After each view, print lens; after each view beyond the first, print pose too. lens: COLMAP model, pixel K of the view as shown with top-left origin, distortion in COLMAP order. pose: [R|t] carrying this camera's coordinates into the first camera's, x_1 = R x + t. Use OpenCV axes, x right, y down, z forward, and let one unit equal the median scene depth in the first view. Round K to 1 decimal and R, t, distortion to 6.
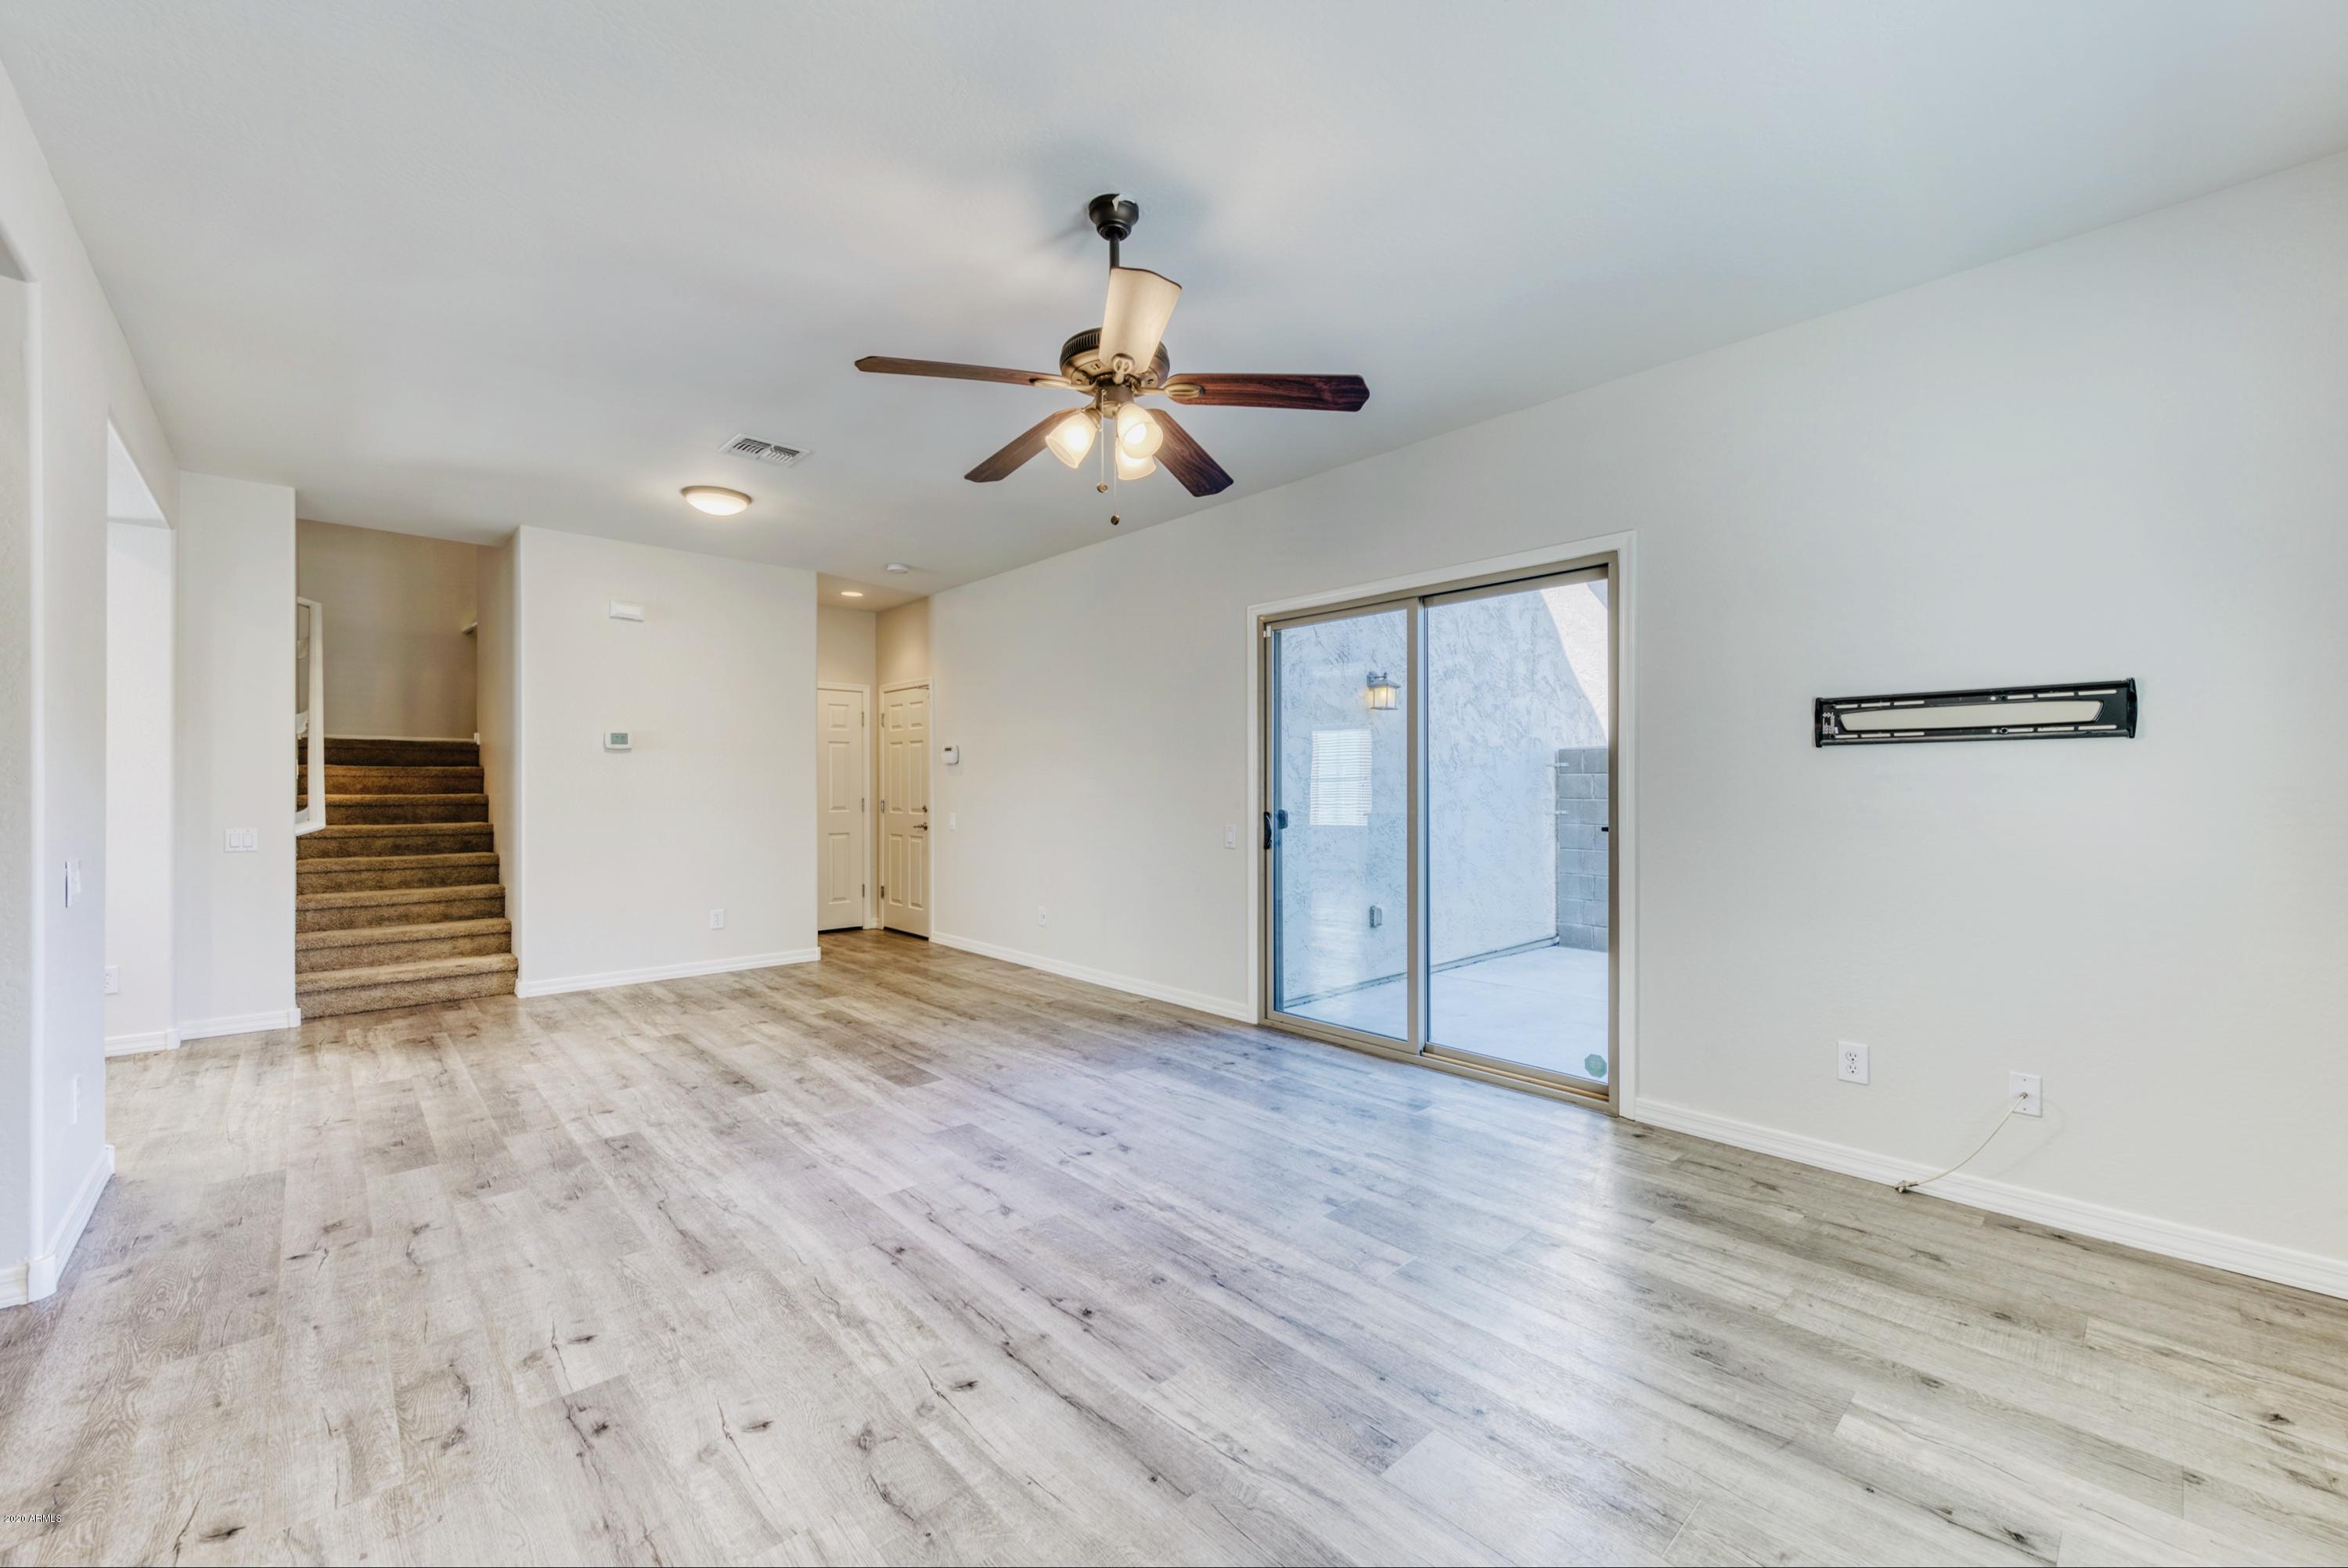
lens RADIAL K [[923.1, 0, 1182.9], [0, 923.1, 791.7], [0, 0, 1]] dist [0.002702, -0.001138]
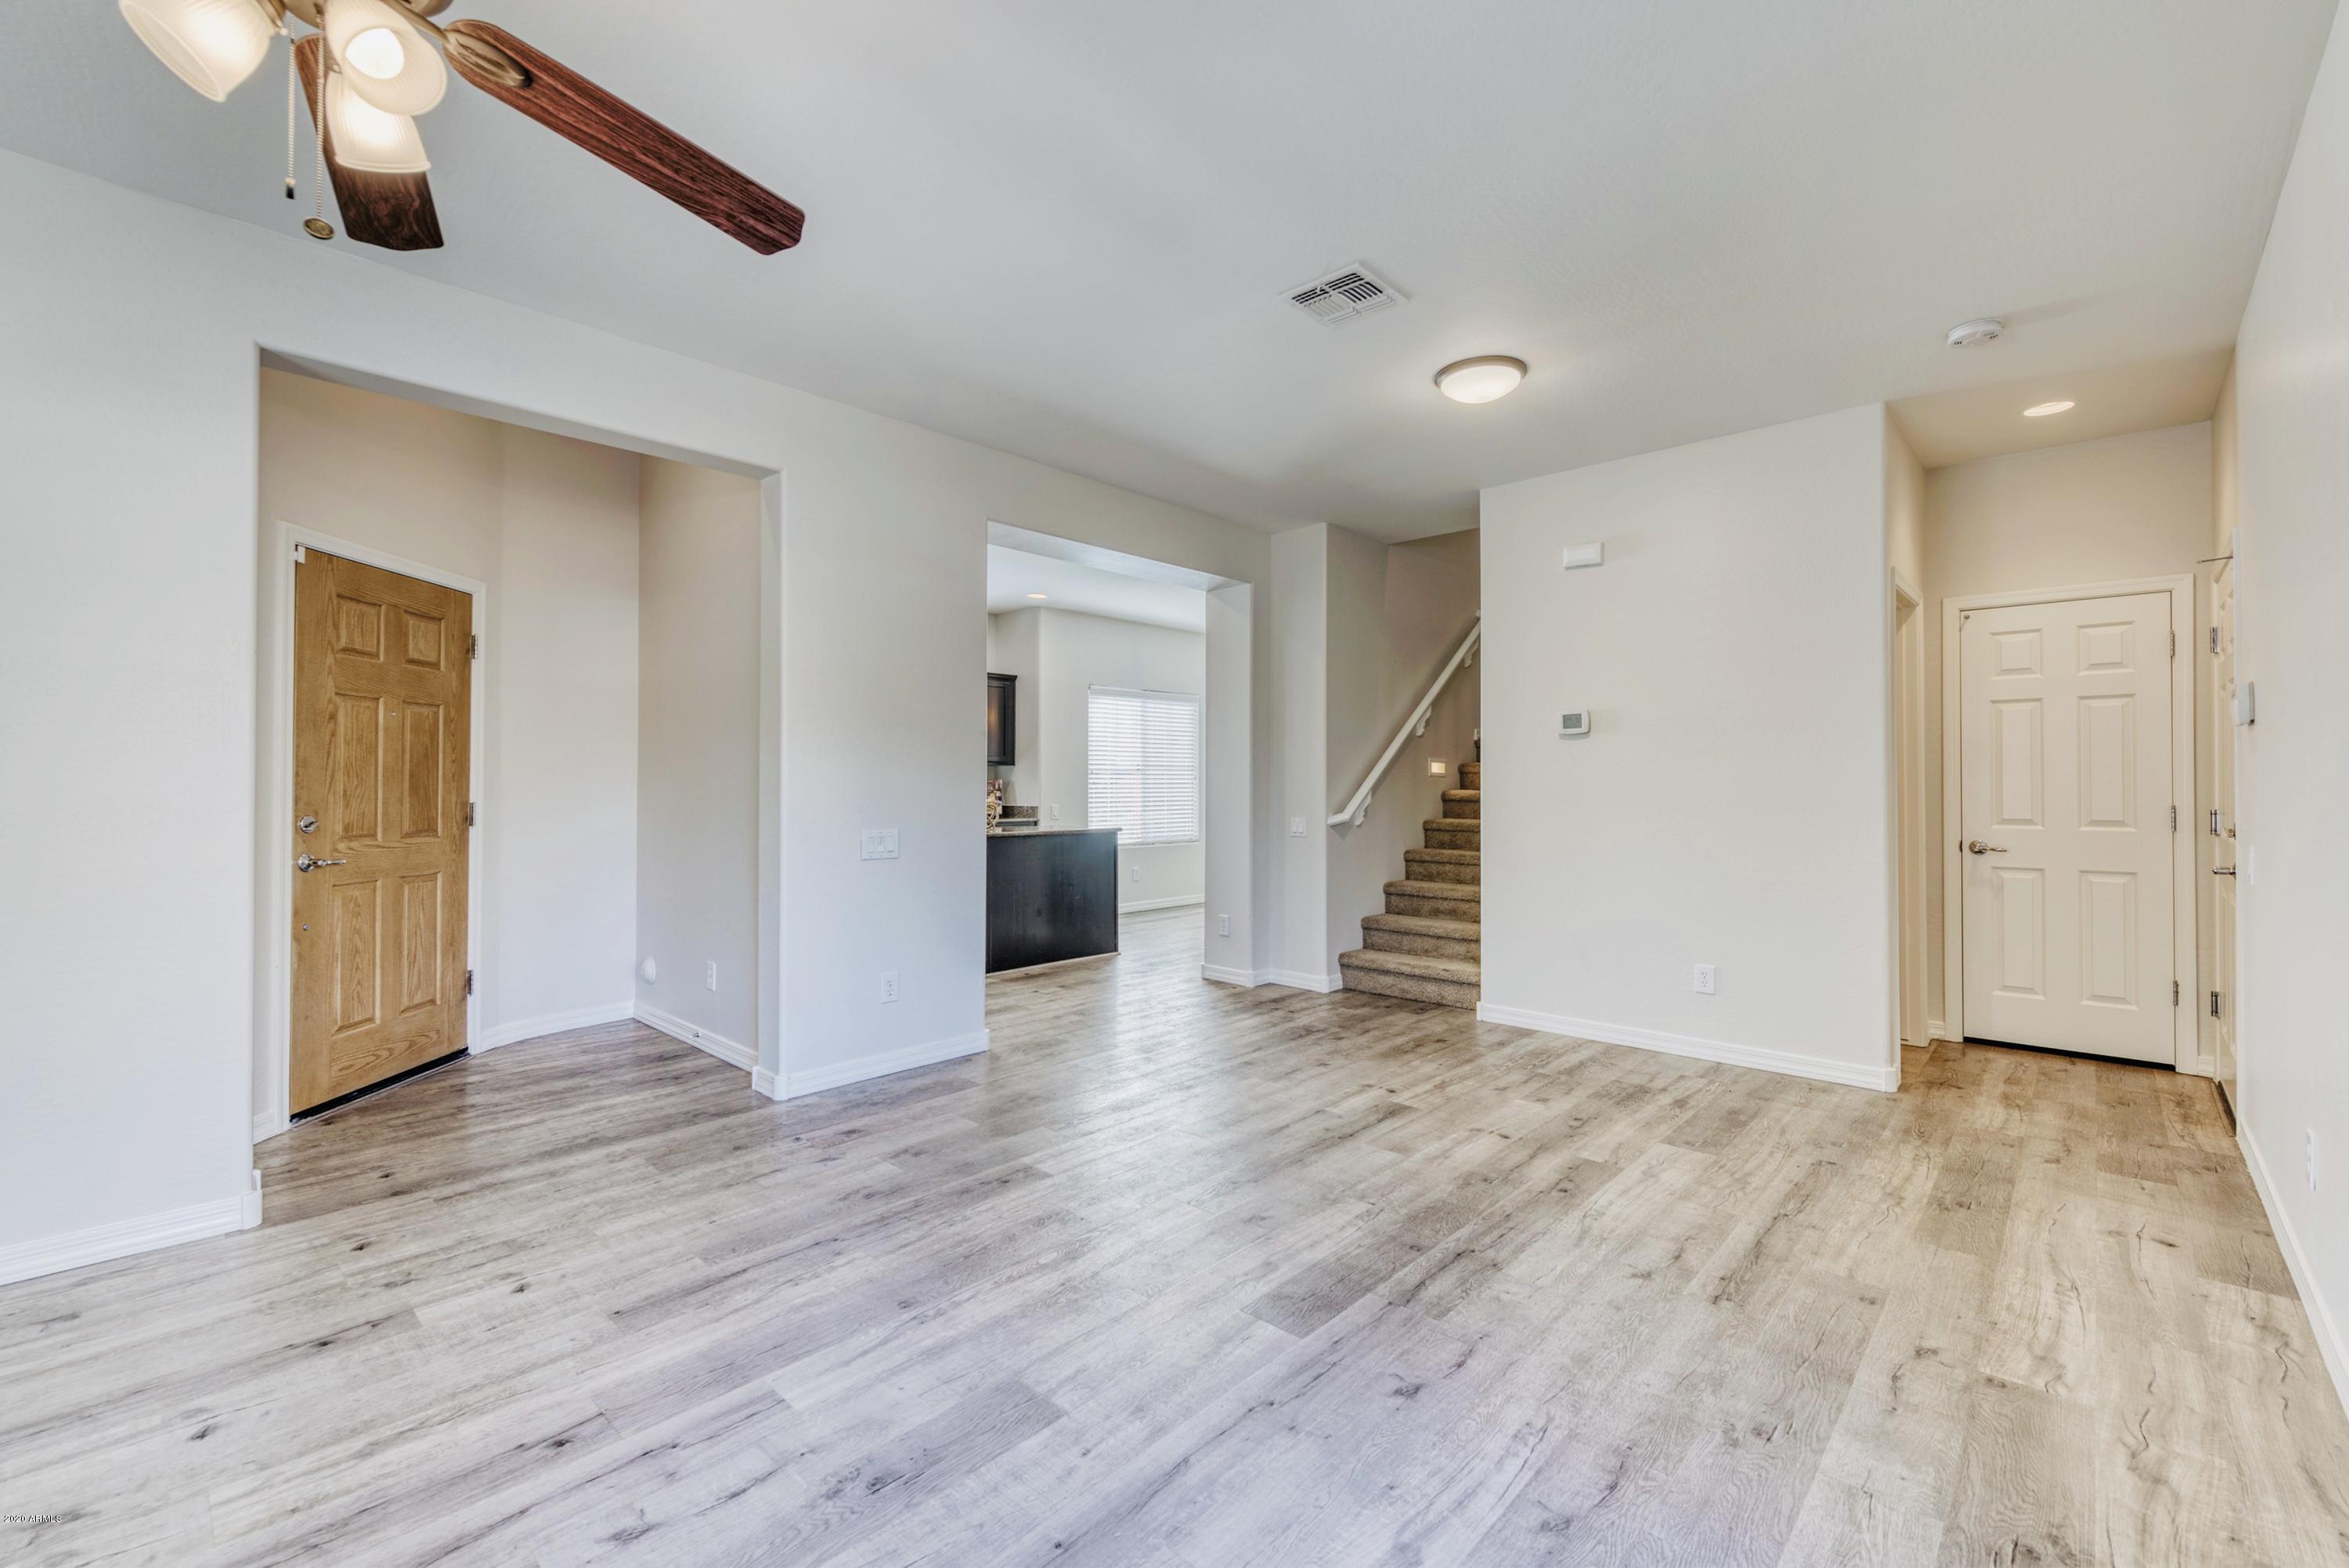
lens RADIAL K [[989.0, 0, 1175.4], [0, 989.0, 773.4], [0, 0, 1]] dist [-0.002205, -0.001691]
pose [[0.066954, -0.012000, -0.997684, 0.337554], [-0.007150, 0.999896, -0.012506, 0.000868], [0.997730, 0.007970, 0.066861, 1.018724]]
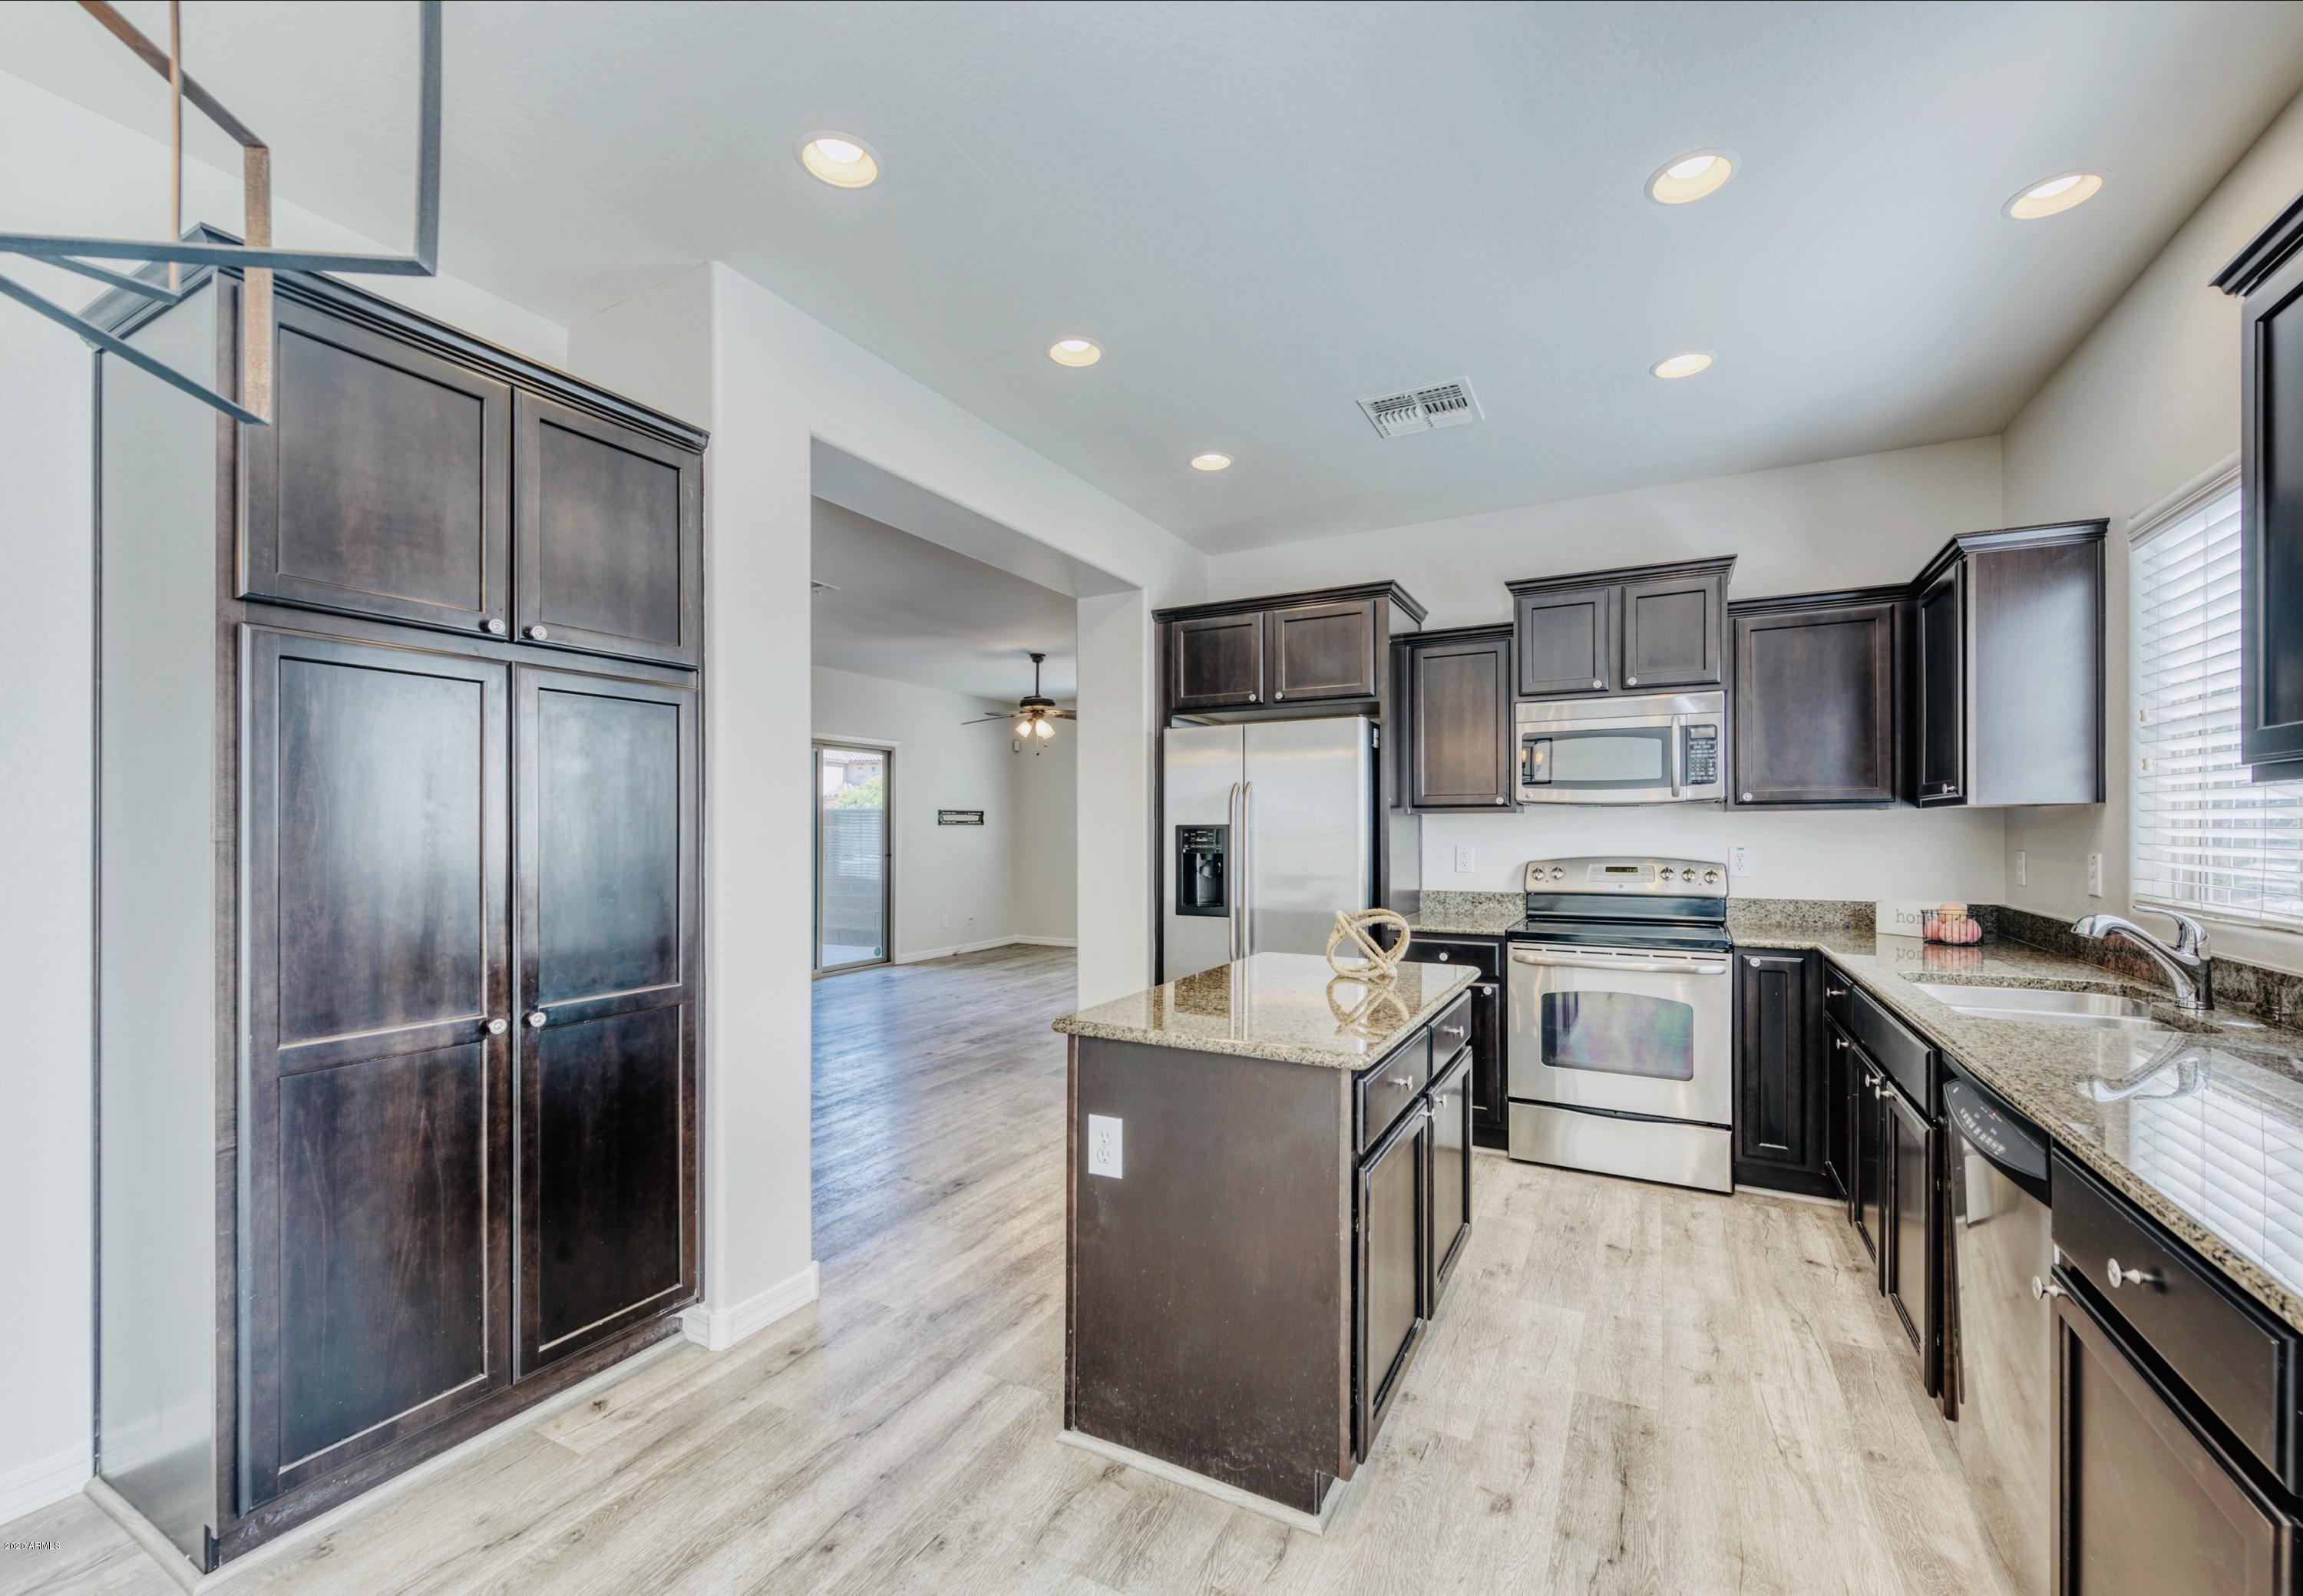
lens RADIAL K [[909.7, 0, 1177.3], [0, 909.7, 835.3], [0, 0, 1]] dist [-0.022207, 0.000111]
pose [[-0.344282, -0.005677, 0.938849, -2.256356], [0.007269, 0.999936, 0.008713, -0.030842], [-0.938838, 0.009824, -0.344218, 1.161636]]
